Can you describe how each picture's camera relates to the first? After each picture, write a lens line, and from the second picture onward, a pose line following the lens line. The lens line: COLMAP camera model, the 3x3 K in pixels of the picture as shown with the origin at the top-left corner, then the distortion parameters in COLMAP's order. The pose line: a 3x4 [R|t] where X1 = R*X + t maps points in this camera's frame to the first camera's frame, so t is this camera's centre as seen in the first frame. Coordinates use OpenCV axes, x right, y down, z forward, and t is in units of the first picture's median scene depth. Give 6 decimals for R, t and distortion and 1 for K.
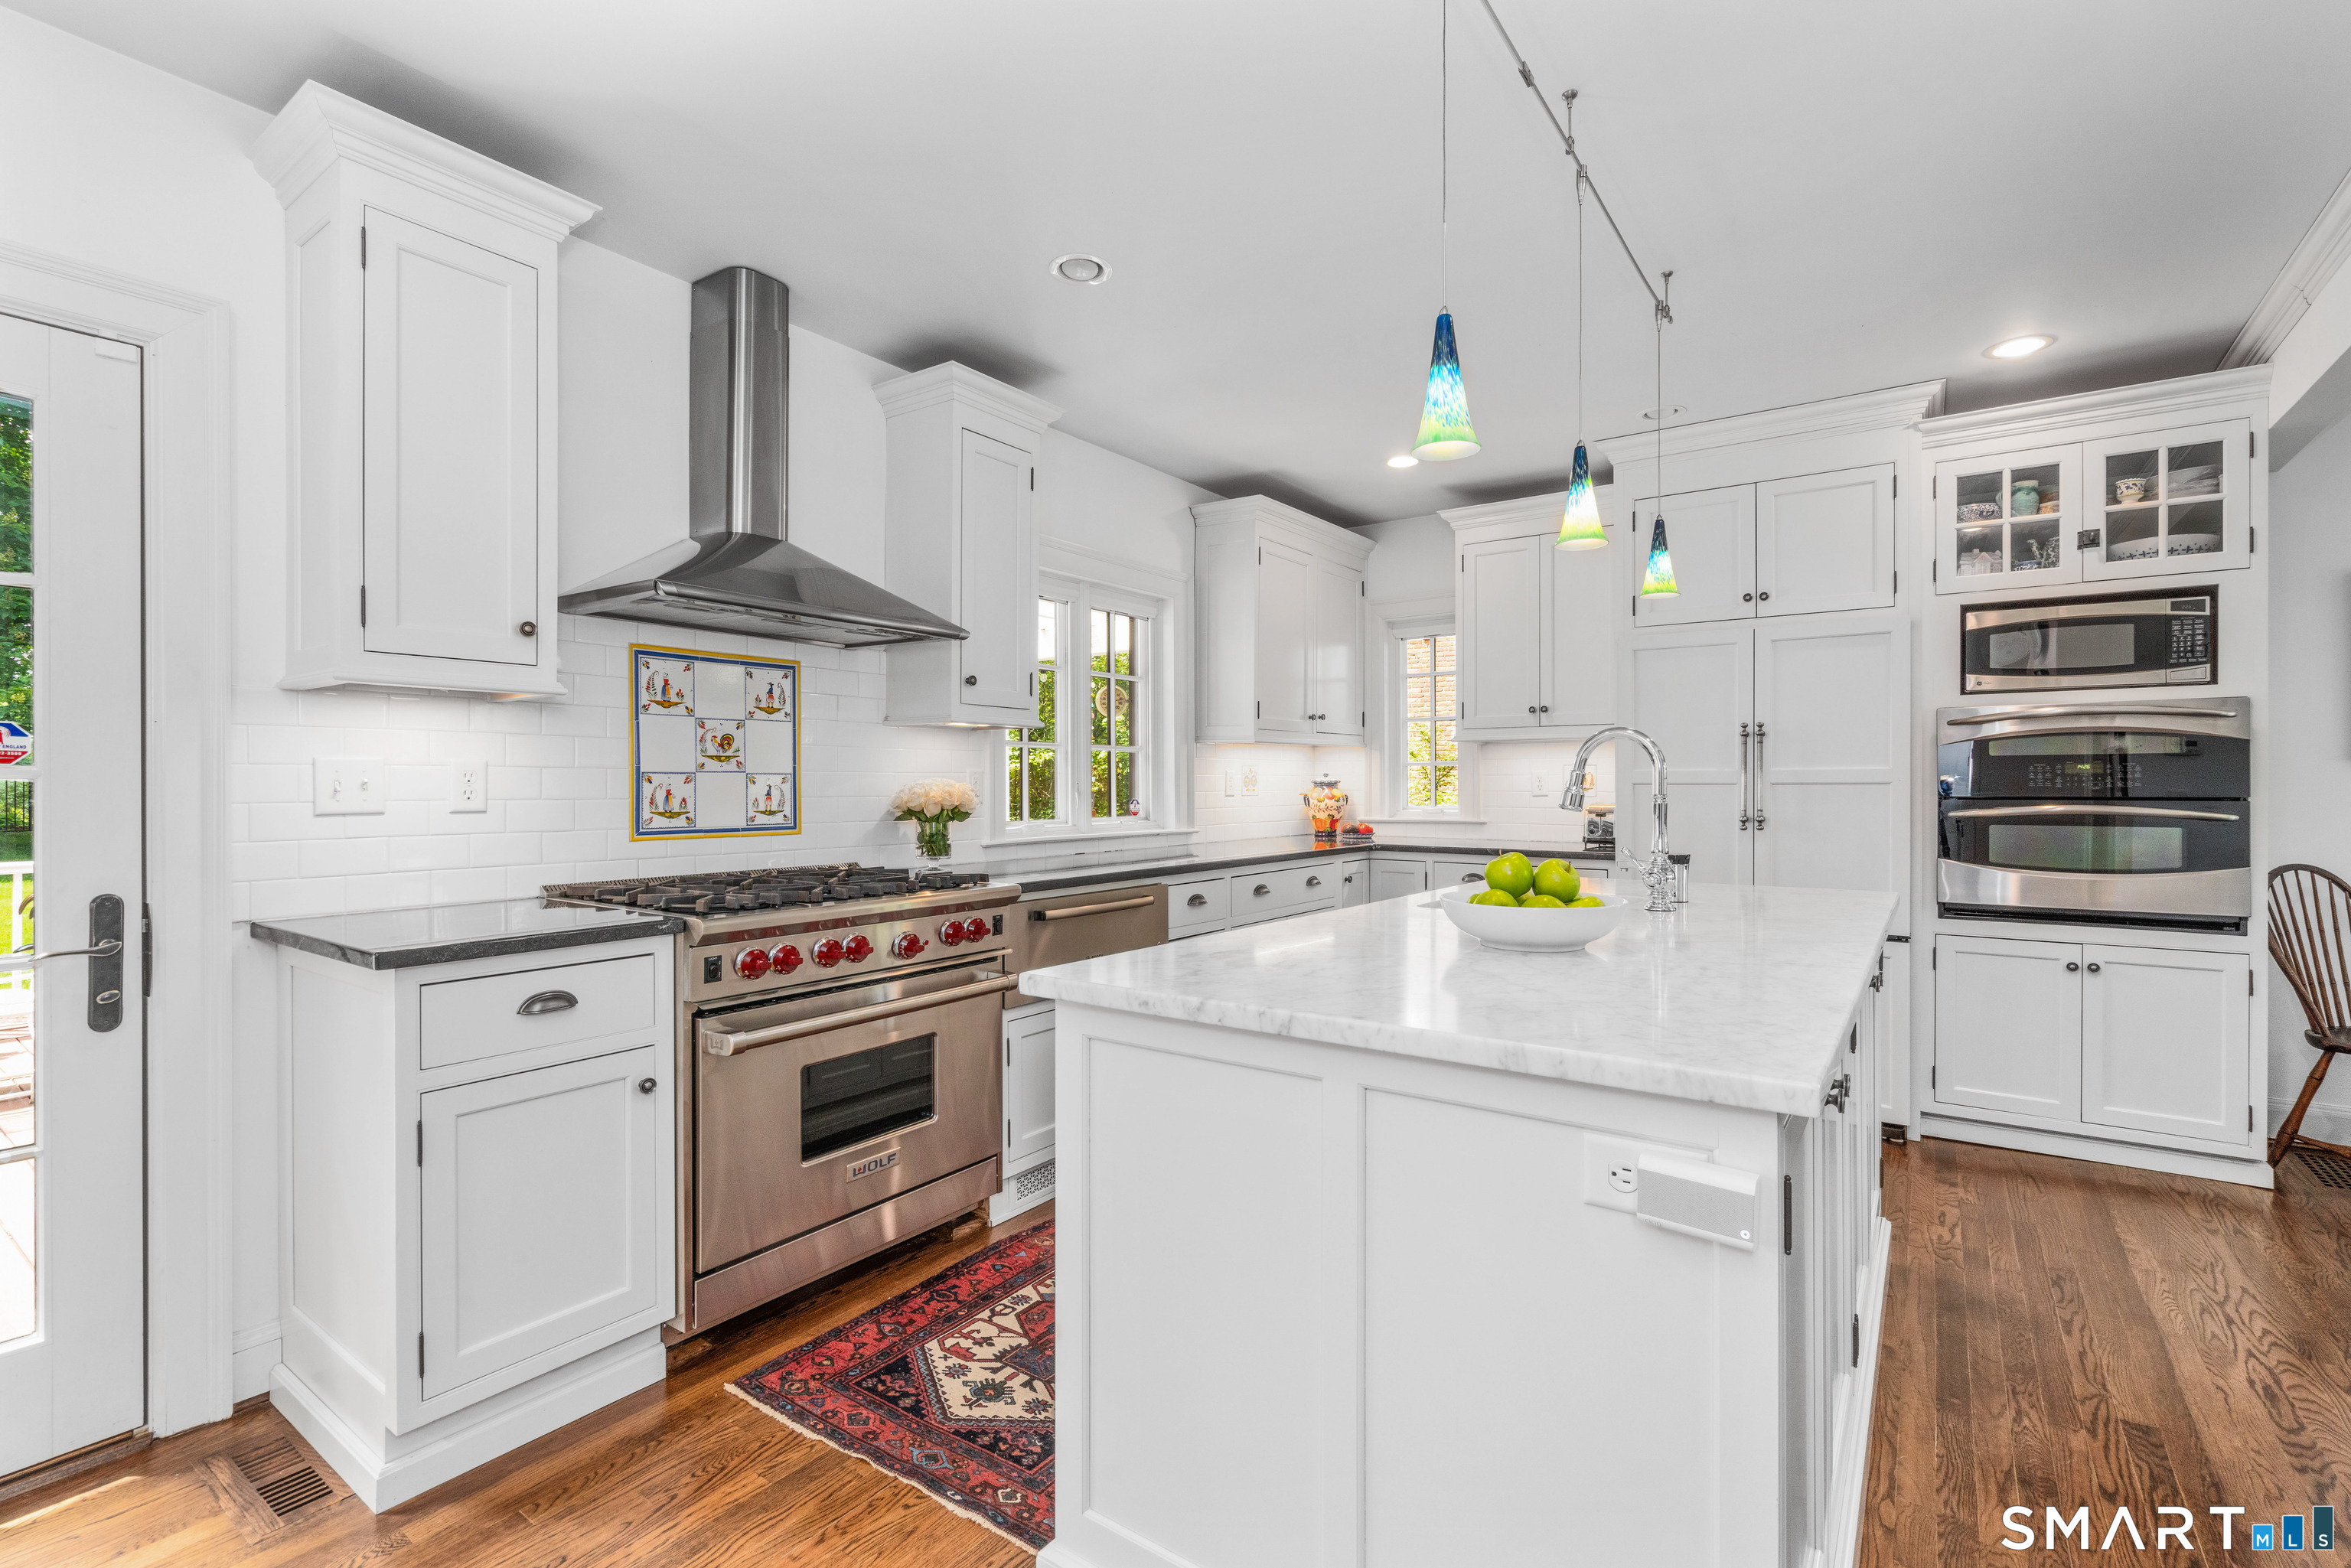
lens RADIAL K [[1071.8, 0, 1167.0], [0, 1071.8, 793.0], [0, 0, 1]] dist [0.001402, -0.001390]
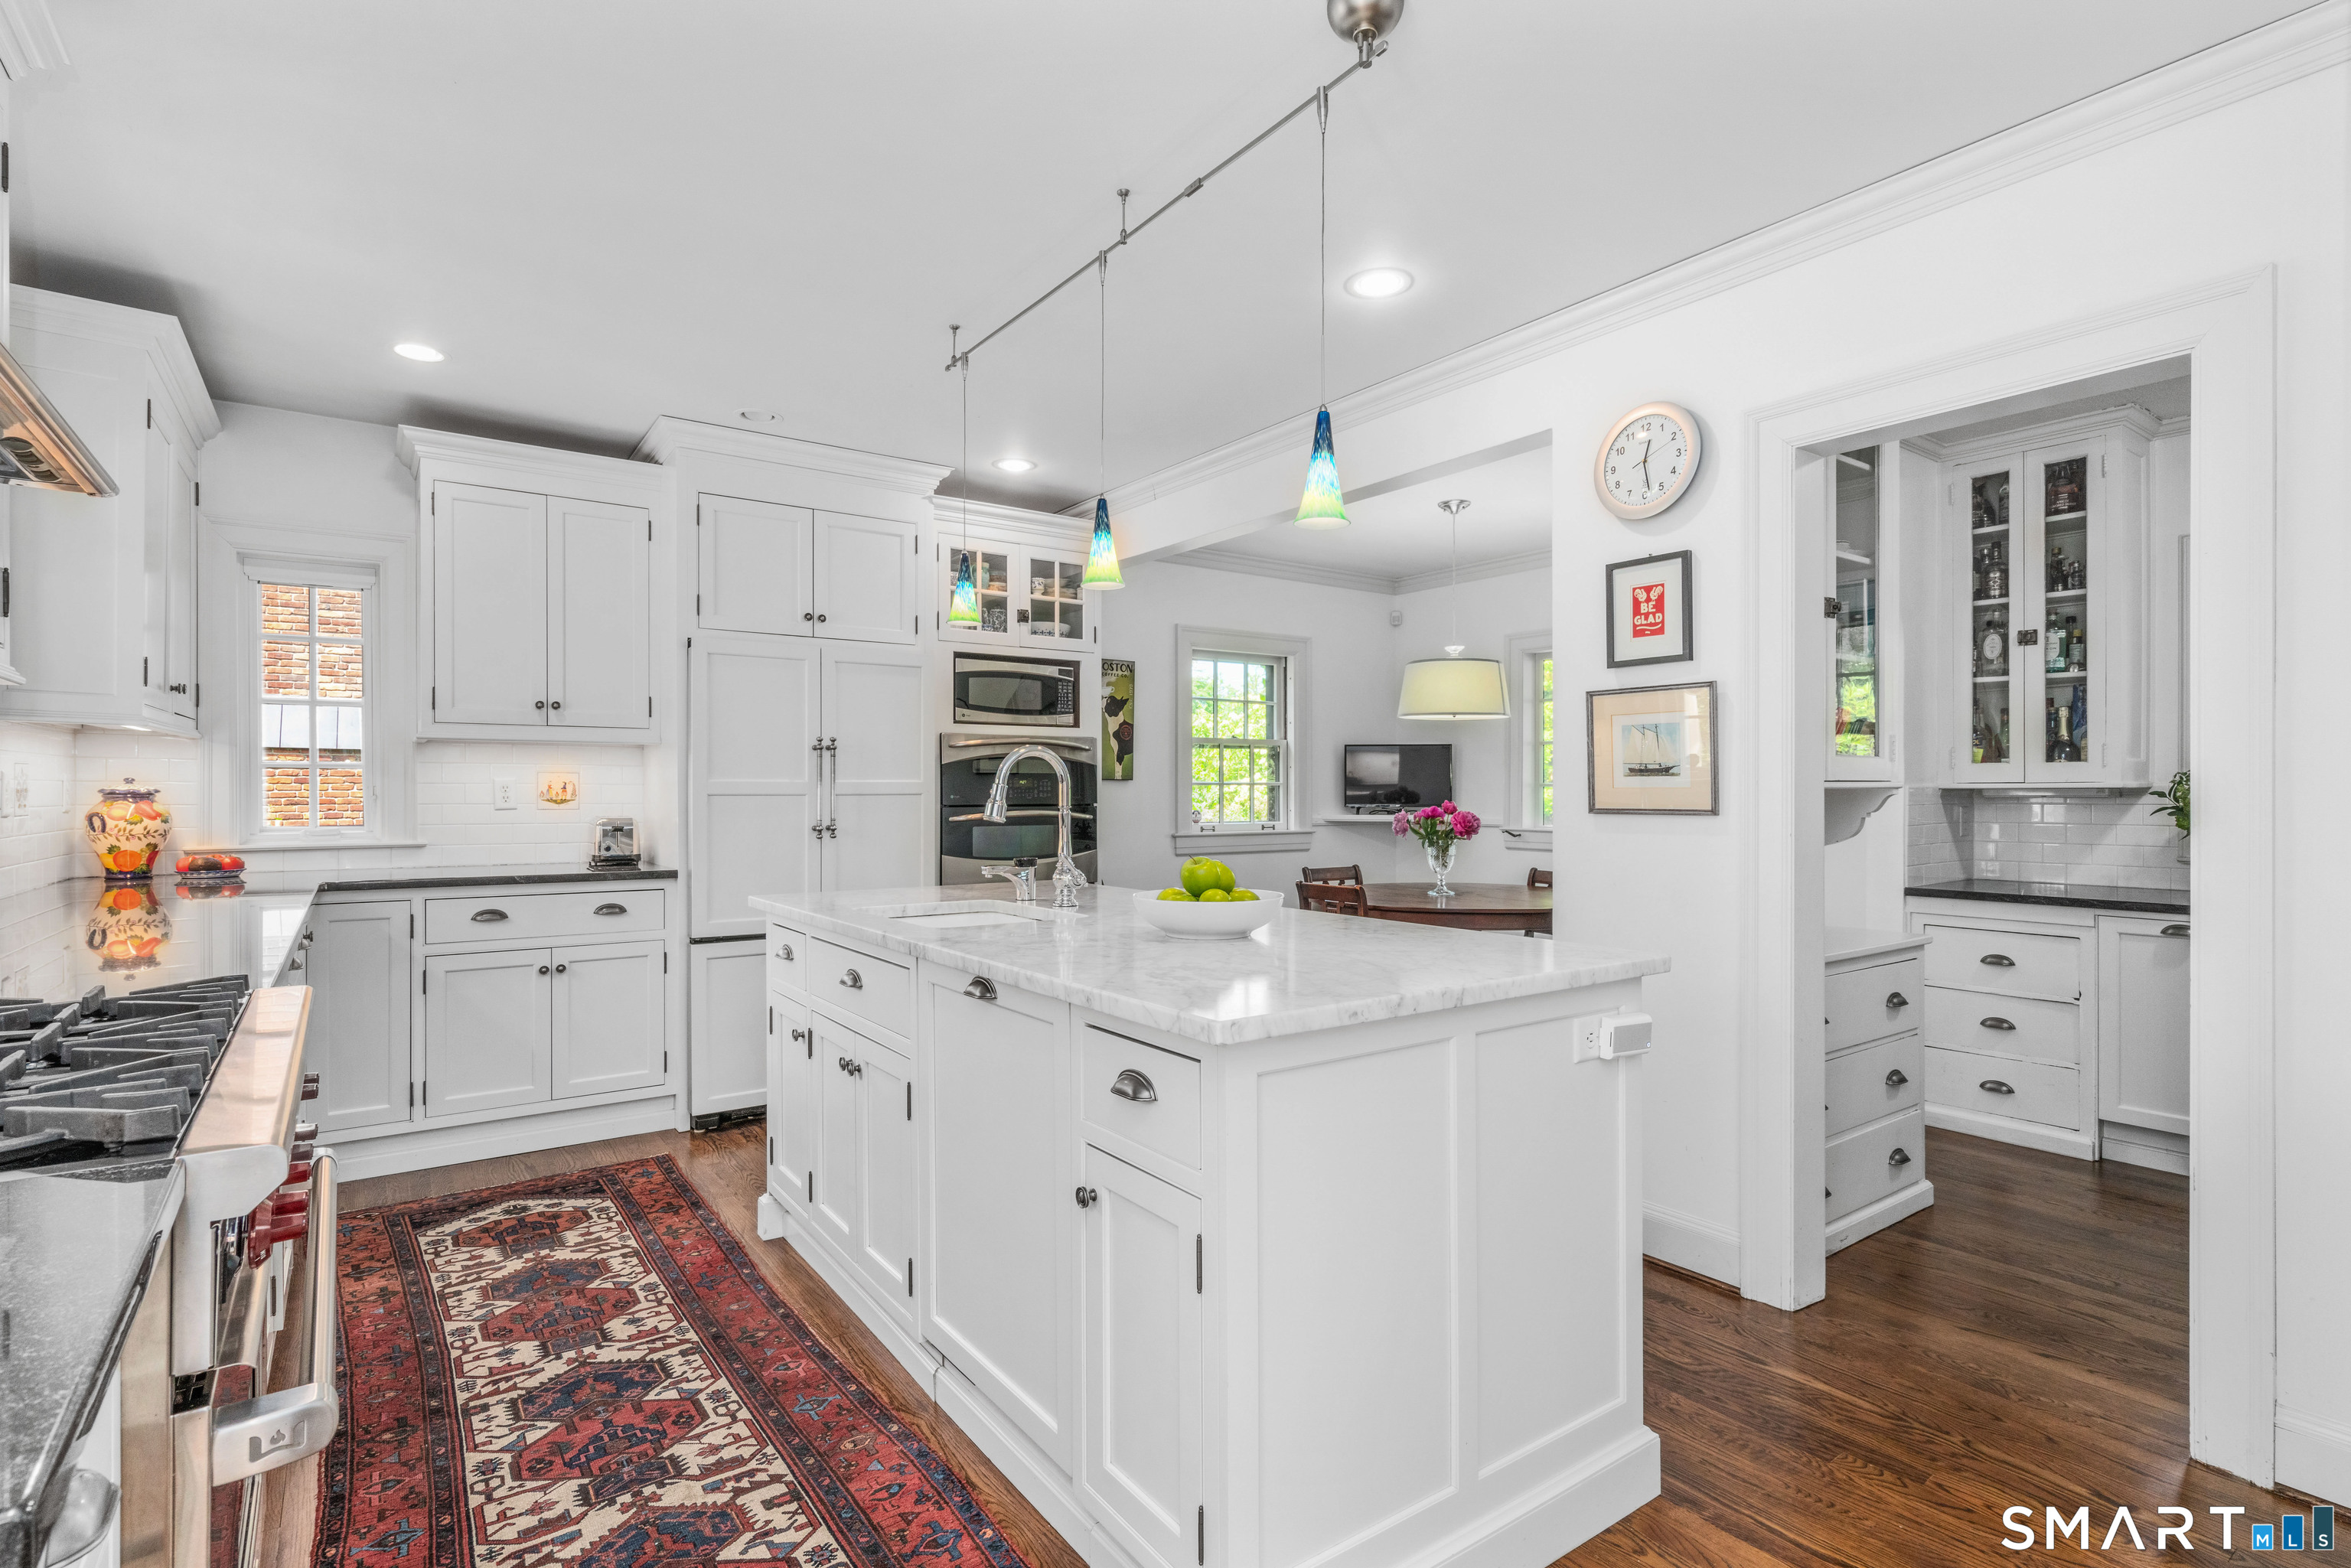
lens RADIAL K [[1133.7, 0, 1173.9], [0, 1133.7, 783.7], [0, 0, 1]] dist [-0.001960, 0.000180]
pose [[0.323143, 0.013138, 0.946259, -0.425579], [0.009811, 0.999803, -0.017232, 0.003476], [-0.946299, 0.014853, 0.322950, 0.342297]]
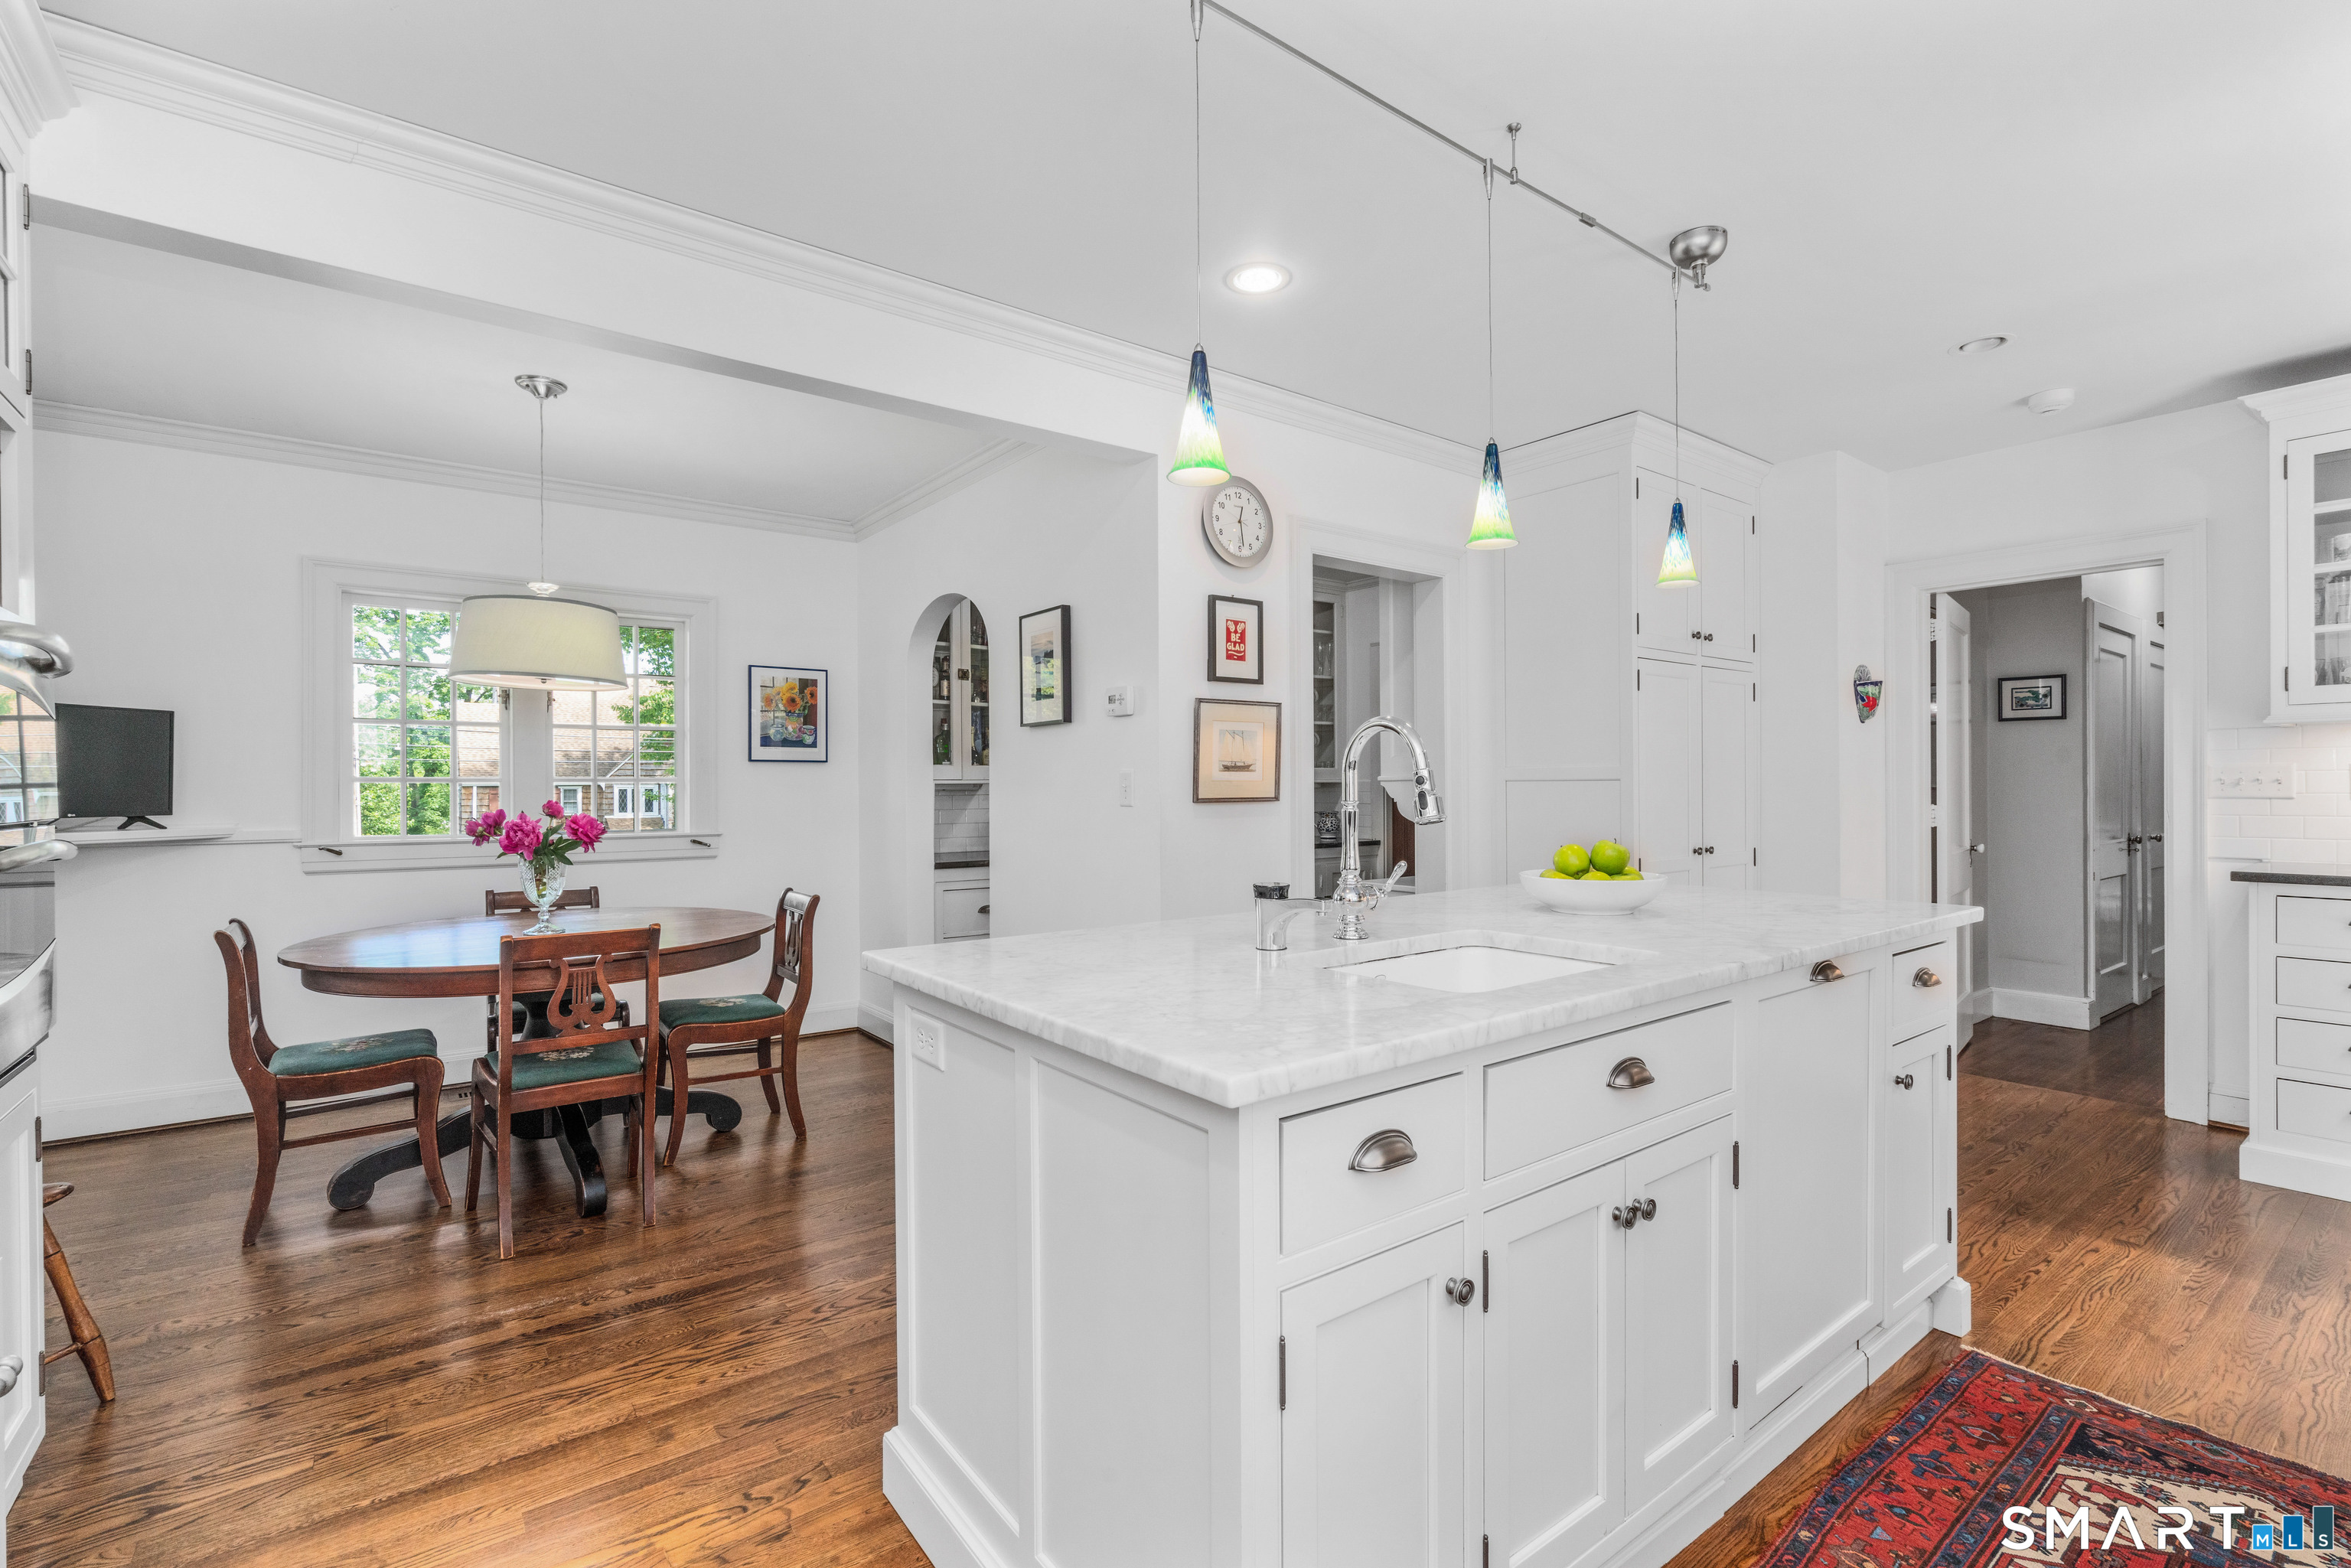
lens RADIAL K [[1071.8, 0, 1162.7], [0, 1071.8, 781.5], [0, 0, 1]] dist [0.001402, -0.001390]
pose [[-0.957985, 0.014358, 0.286458, 1.166964], [0.016879, 0.999837, 0.006335, -0.030983], [-0.286321, 0.010904, -0.958072, 2.464930]]
